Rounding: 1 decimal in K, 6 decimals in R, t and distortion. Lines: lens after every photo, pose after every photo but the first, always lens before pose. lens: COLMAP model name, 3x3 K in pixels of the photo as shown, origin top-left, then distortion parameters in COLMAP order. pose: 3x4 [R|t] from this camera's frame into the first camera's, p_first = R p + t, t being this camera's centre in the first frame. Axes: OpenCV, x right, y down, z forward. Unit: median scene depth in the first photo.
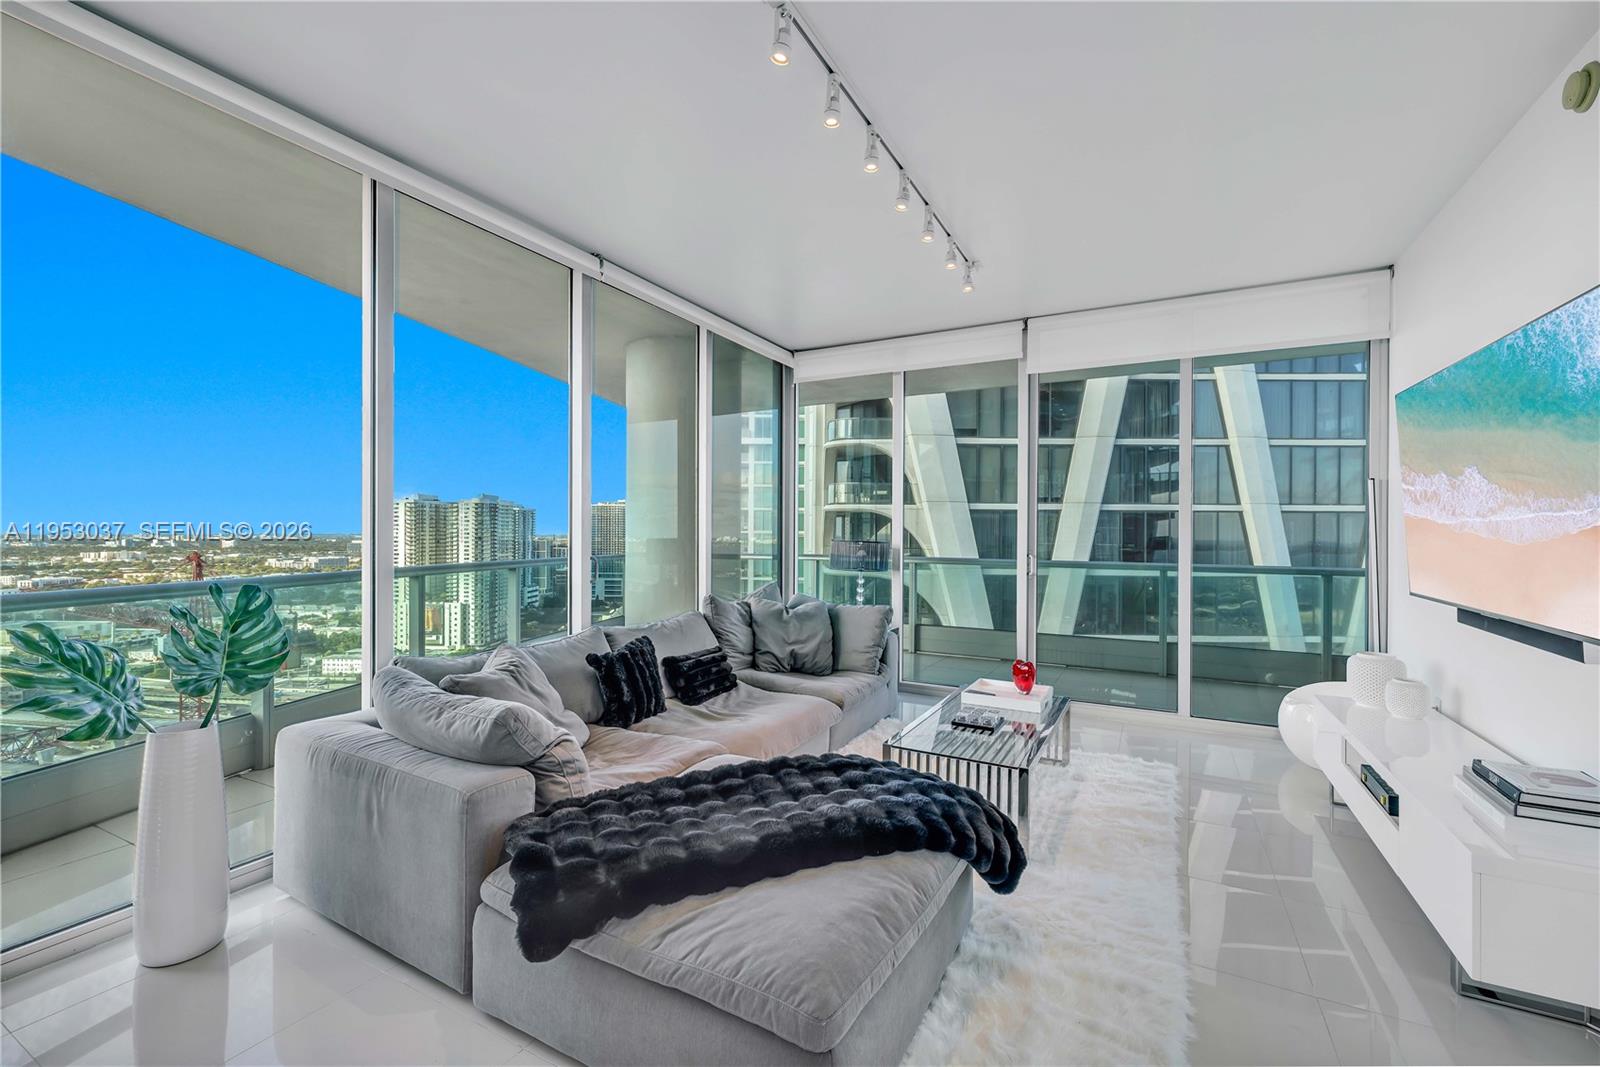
lens RADIAL K [[664.4, 0, 798.1], [0, 664.4, 539.2], [0, 0, 1]] dist [0.000427, 0.000109]
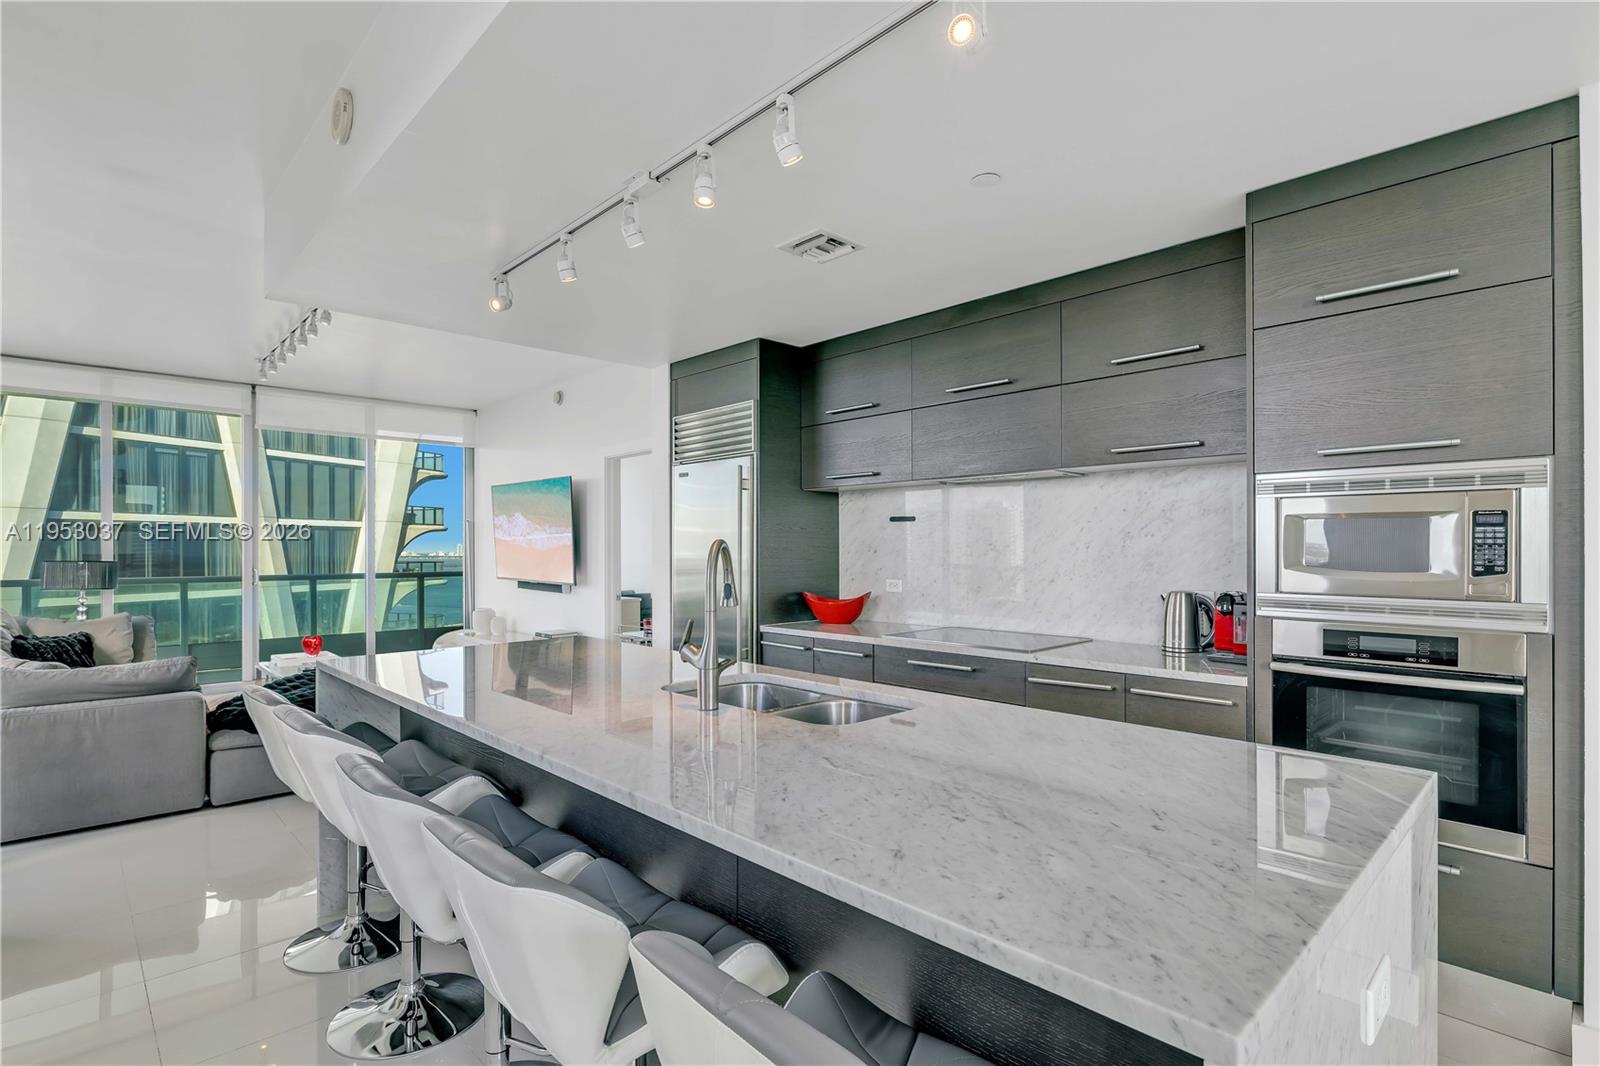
lens RADIAL K [[753.5, 0, 794.6], [0, 753.5, 552.1], [0, 0, 1]] dist [-0.001114, -0.000336]
pose [[0.311761, -0.012166, 0.950083, -0.099515], [0.014338, 0.999864, 0.008099, -0.000738], [-0.950052, 0.011097, 0.311894, -0.061450]]
